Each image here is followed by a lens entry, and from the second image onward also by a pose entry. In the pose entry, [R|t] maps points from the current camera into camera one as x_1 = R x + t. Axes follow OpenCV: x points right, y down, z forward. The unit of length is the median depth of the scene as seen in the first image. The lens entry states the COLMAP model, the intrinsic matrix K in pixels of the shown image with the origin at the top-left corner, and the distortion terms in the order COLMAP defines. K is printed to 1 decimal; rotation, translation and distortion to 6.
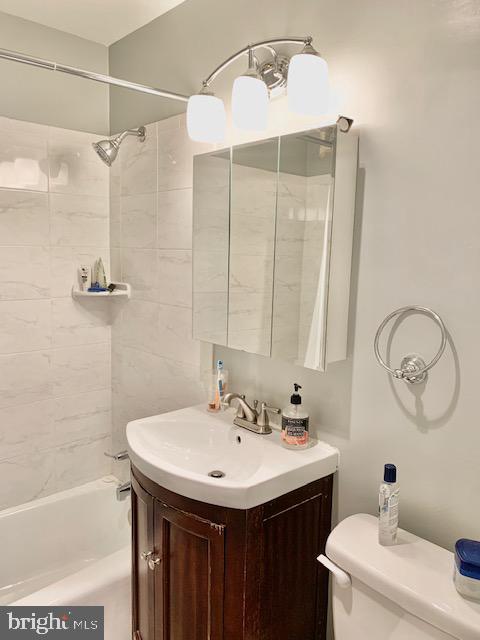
lens RADIAL K [[492.4, 0, 246.1], [0, 492.4, 322.3], [0, 0, 1]] dist [0.048389, -0.061237]
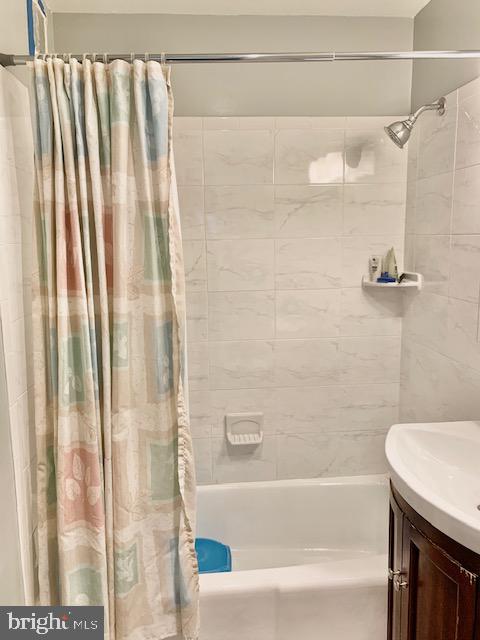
lens RADIAL K [[492.4, 0, 241.8], [0, 492.4, 317.5], [0, 0, 1]] dist [0.048389, -0.061237]
pose [[0.783941, 0.065832, -0.617335, 0.077077], [-0.054398, 0.997821, 0.037327, -0.013731], [0.618447, 0.004320, 0.785814, 0.069520]]
